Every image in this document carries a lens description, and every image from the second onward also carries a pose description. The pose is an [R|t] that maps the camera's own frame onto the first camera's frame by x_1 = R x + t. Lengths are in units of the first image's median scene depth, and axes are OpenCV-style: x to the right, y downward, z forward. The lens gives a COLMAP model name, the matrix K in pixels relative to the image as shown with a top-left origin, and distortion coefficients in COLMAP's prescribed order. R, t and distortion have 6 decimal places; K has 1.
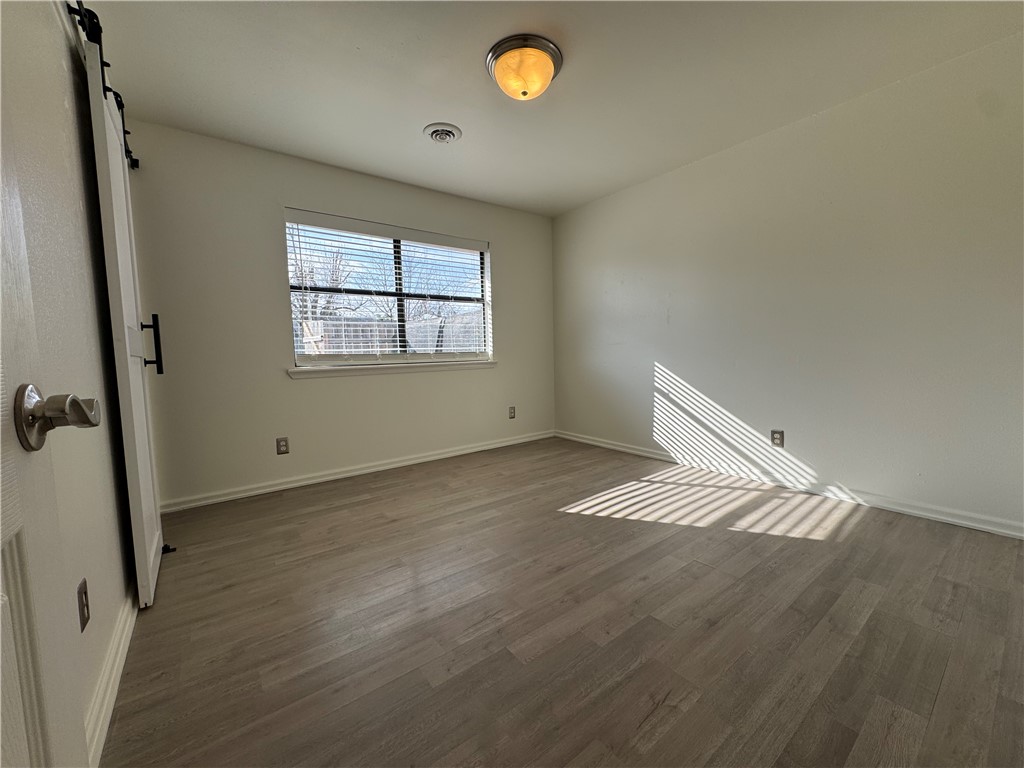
lens RADIAL K [[406.0, 0, 512.0], [0, 406.0, 384.0], [0, 0, 1]] dist [-0.001974, 0.000198]
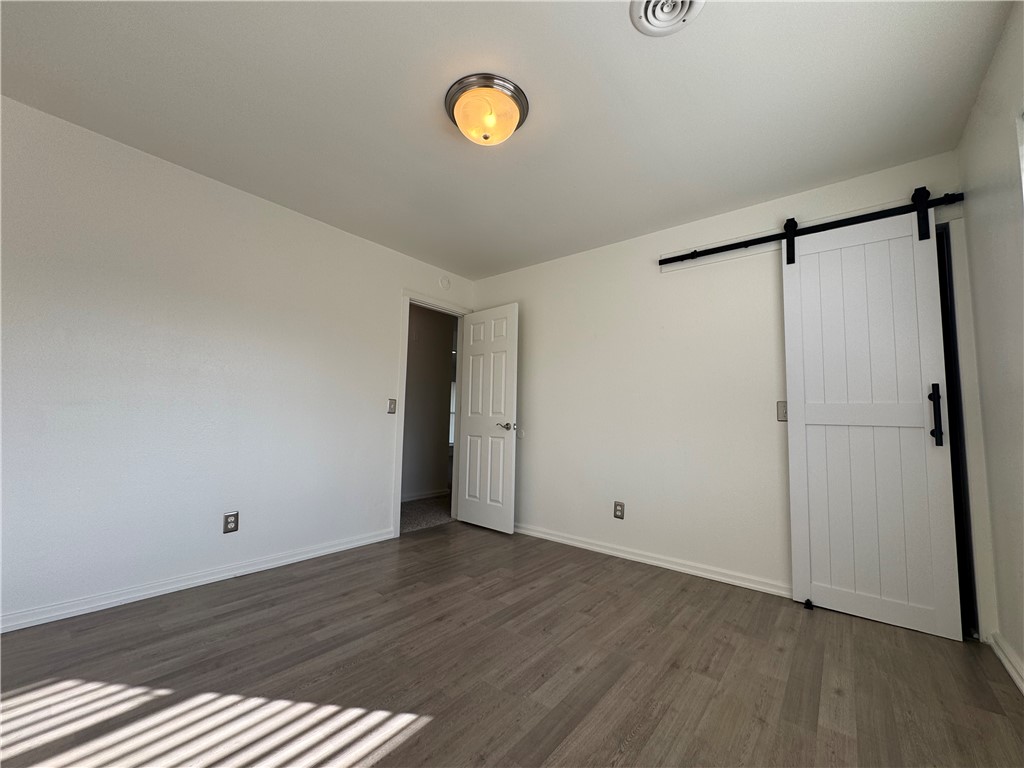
lens RADIAL K [[406.0, 0, 512.0], [0, 406.0, 384.0], [0, 0, 1]] dist [-0.001974, 0.000198]
pose [[-0.972891, -0.020503, -0.230352, 0.163850], [-0.018425, 0.999768, -0.011172, -0.142387], [0.230527, -0.006625, -0.973043, 1.785751]]
